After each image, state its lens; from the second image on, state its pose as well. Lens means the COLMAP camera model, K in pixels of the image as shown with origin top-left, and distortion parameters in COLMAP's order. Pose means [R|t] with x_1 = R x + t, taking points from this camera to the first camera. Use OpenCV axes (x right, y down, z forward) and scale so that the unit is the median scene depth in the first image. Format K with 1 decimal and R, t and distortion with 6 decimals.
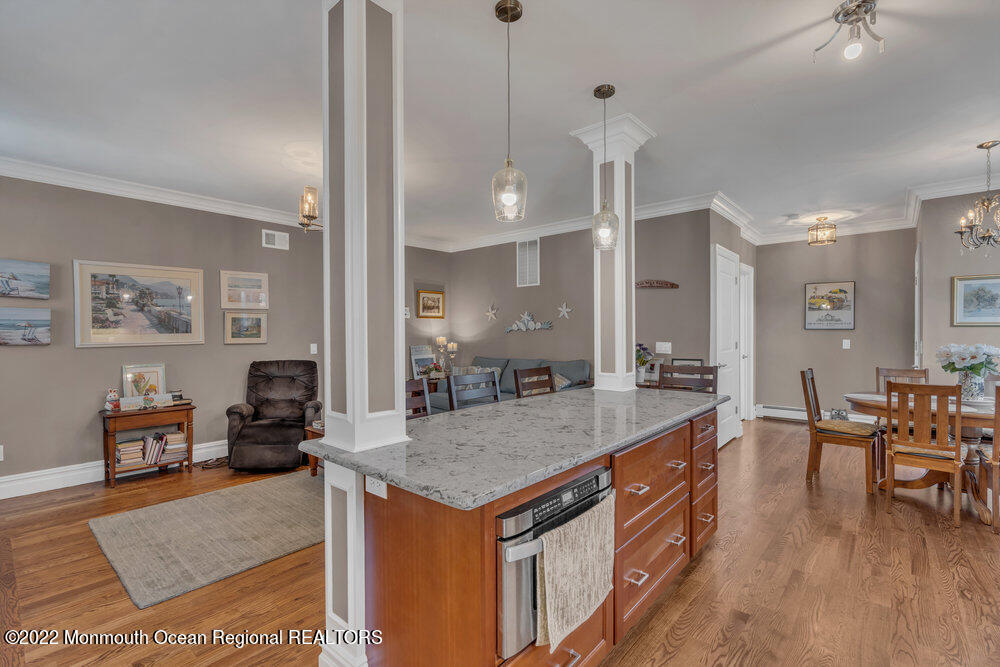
lens RADIAL K [[451.3, 0, 480.9], [0, 451.3, 337.6], [0, 0, 1]] dist [-0.008251, 0.001629]
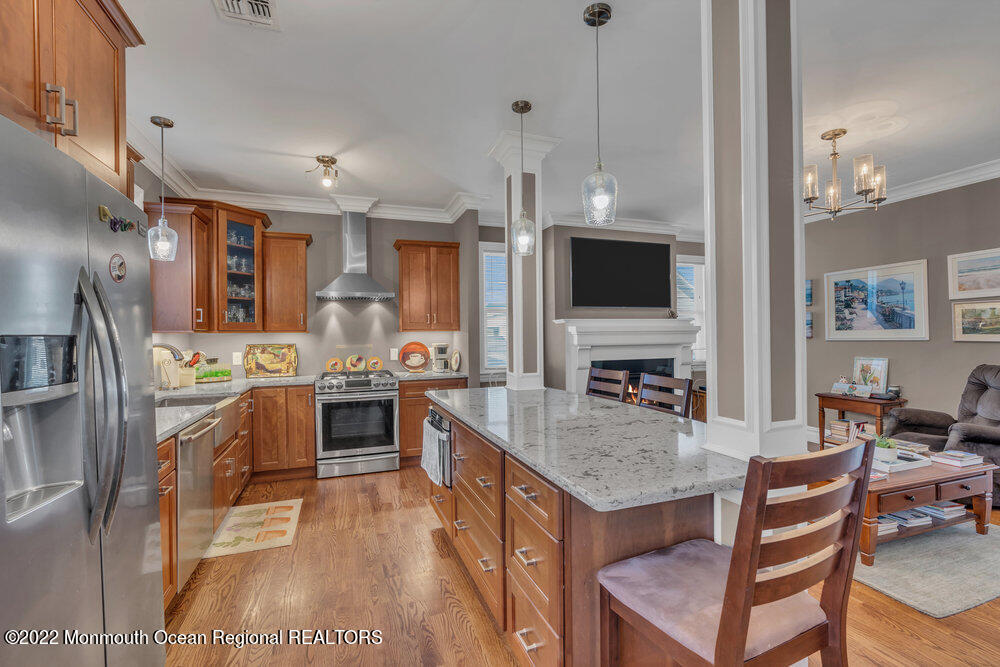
lens RADIAL K [[451.3, 0, 512.9], [0, 451.3, 335.6], [0, 0, 1]] dist [-0.008251, 0.001629]
pose [[-0.438417, 0.015681, -0.898635, 0.588787], [0.004987, 0.999875, 0.015015, -0.014036], [0.898758, 0.002101, -0.438440, 0.658268]]
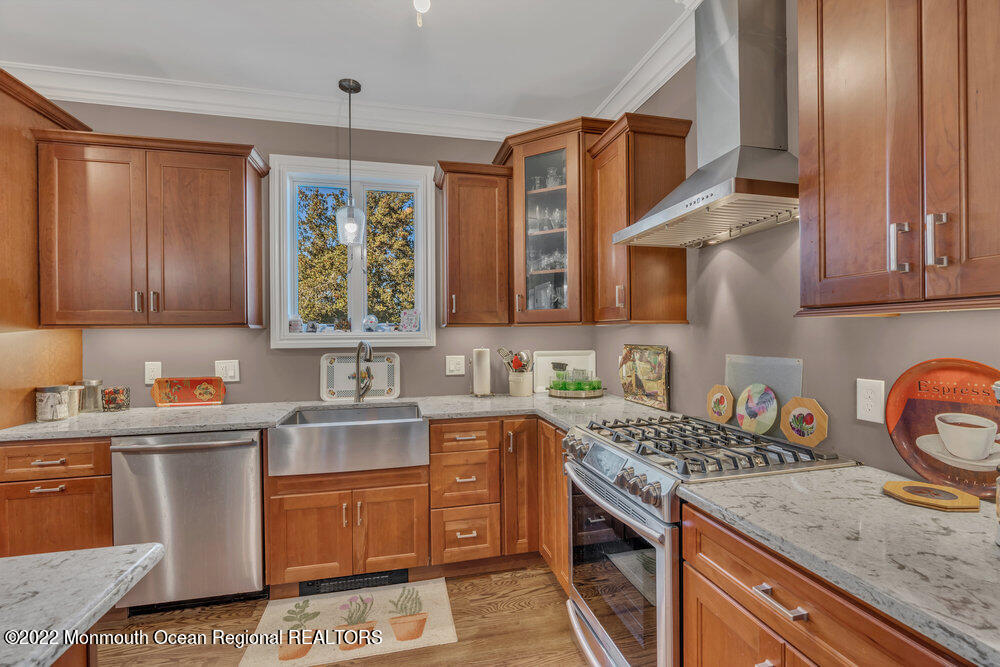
lens RADIAL K [[451.3, 0, 501.4], [0, 451.3, 335.4], [0, 0, 1]] dist [-0.008251, 0.001629]
pose [[-0.834500, 0.009842, 0.550920, -0.236063], [0.018400, 0.999781, 0.010012, -0.003509], [-0.550700, 0.018492, -0.834498, 0.292973]]
